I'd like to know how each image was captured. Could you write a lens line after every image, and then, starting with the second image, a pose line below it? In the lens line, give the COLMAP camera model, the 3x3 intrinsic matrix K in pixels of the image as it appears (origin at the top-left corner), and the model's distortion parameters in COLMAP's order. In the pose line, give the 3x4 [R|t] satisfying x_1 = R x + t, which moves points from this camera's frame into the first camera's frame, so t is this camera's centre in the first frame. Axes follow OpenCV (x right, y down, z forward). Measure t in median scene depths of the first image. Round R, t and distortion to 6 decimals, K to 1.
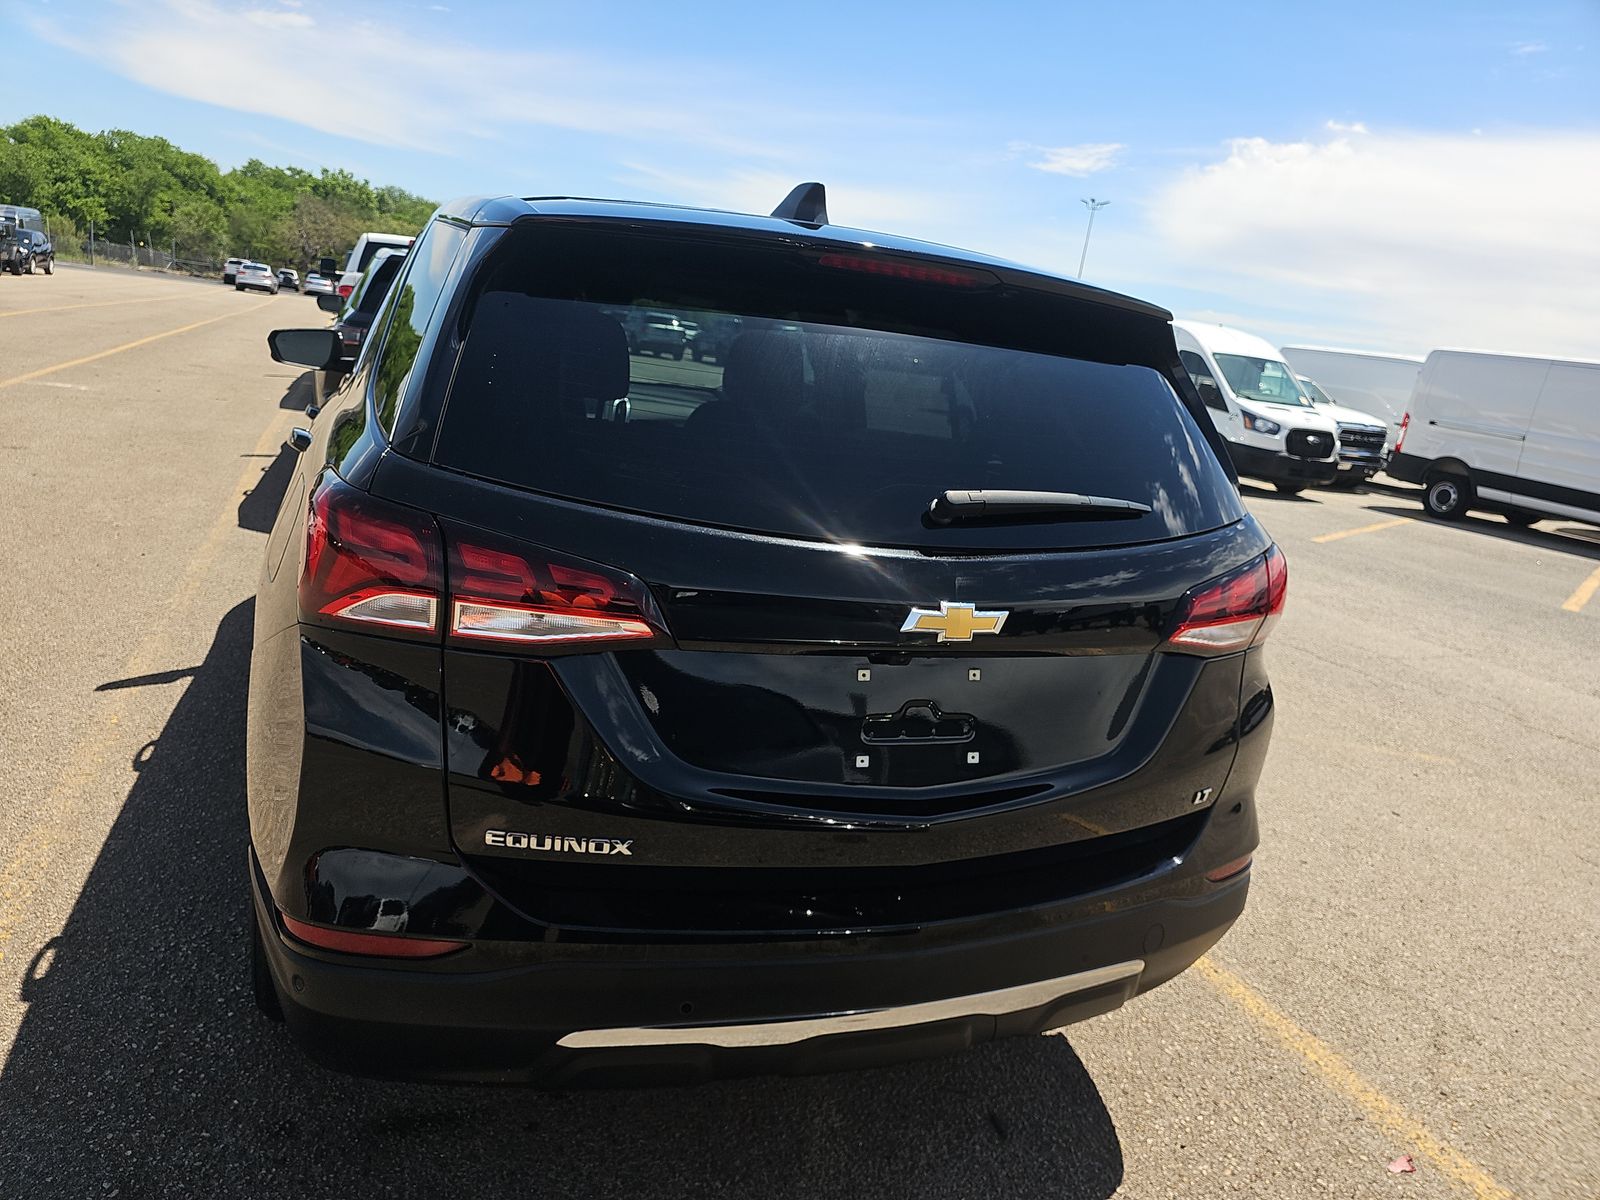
lens RADIAL K [[1060.0, 0, 811.0], [0, 1060.0, 604.8], [0, 0, 1]] dist [0.025674, -0.032112]
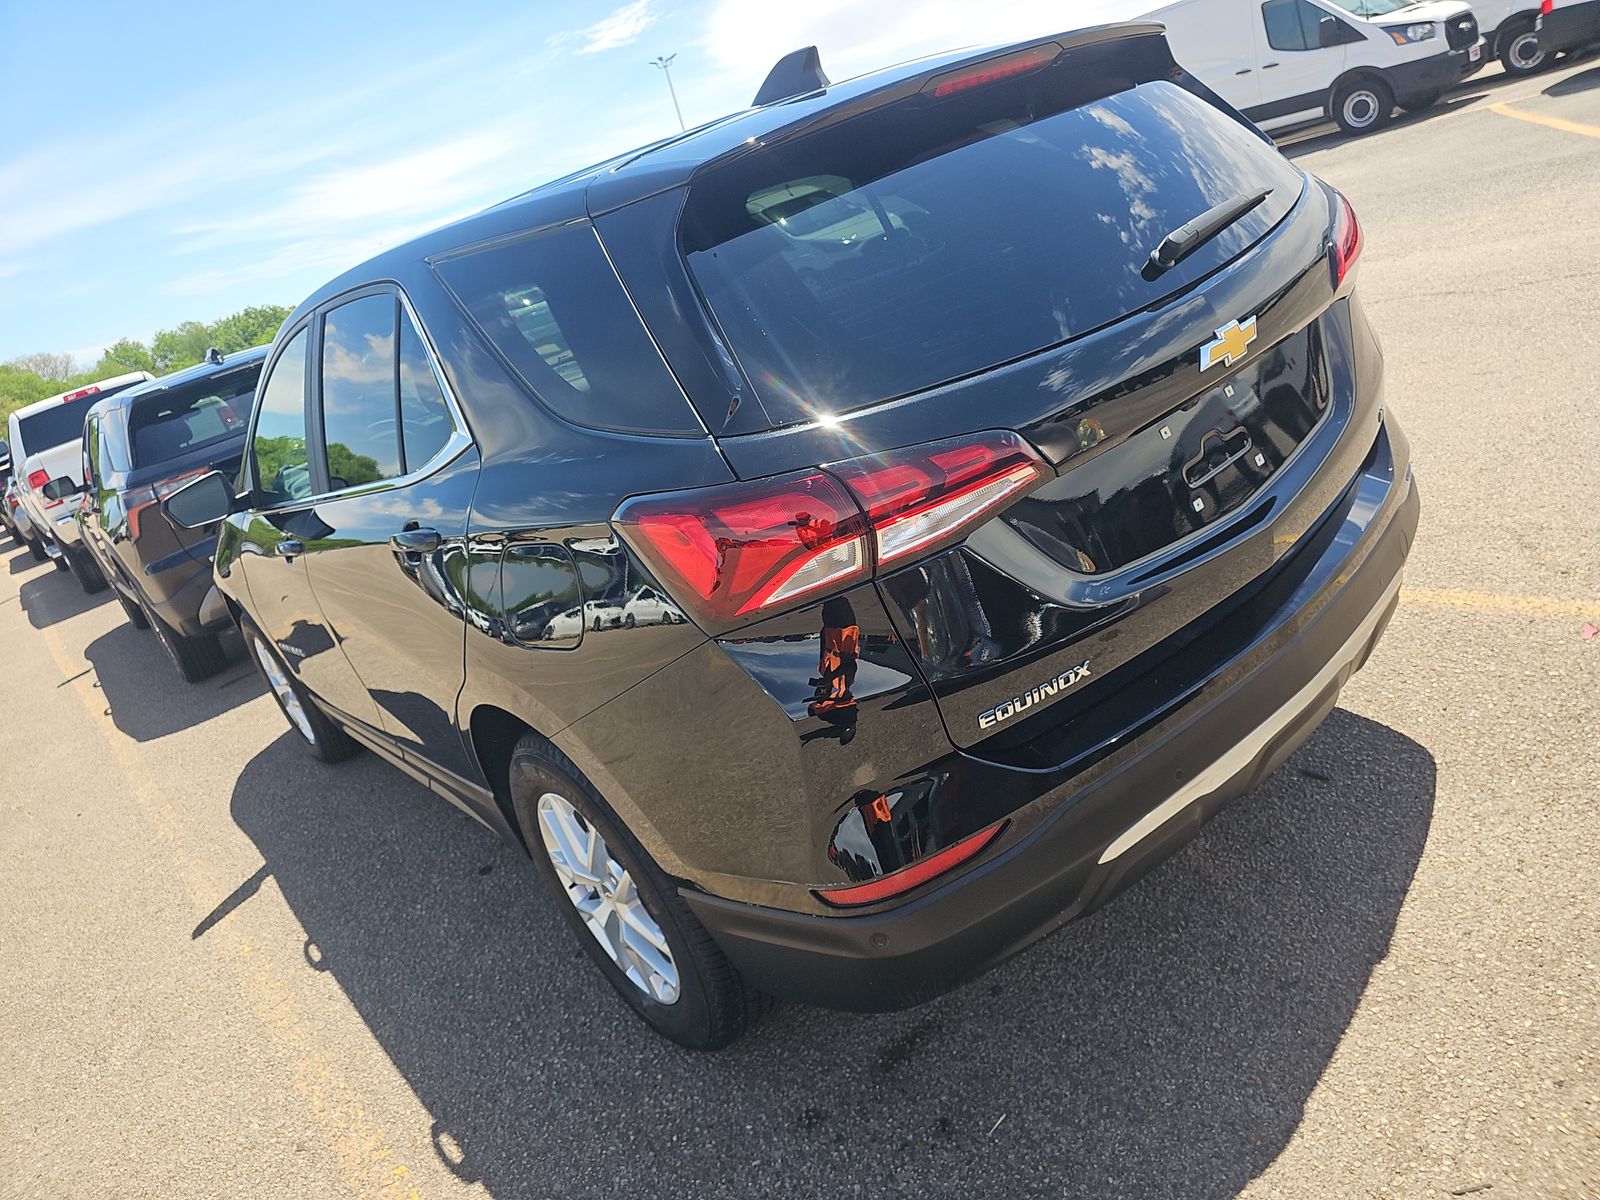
lens RADIAL K [[1060.0, 0, 808.4], [0, 1060.0, 595.9], [0, 0, 1]] dist [0.025674, -0.032112]
pose [[0.859012, -0.487529, 0.156249, -0.296759], [0.473160, 0.872581, 0.121336, -0.052830], [-0.195495, -0.030298, 0.980237, 0.006070]]
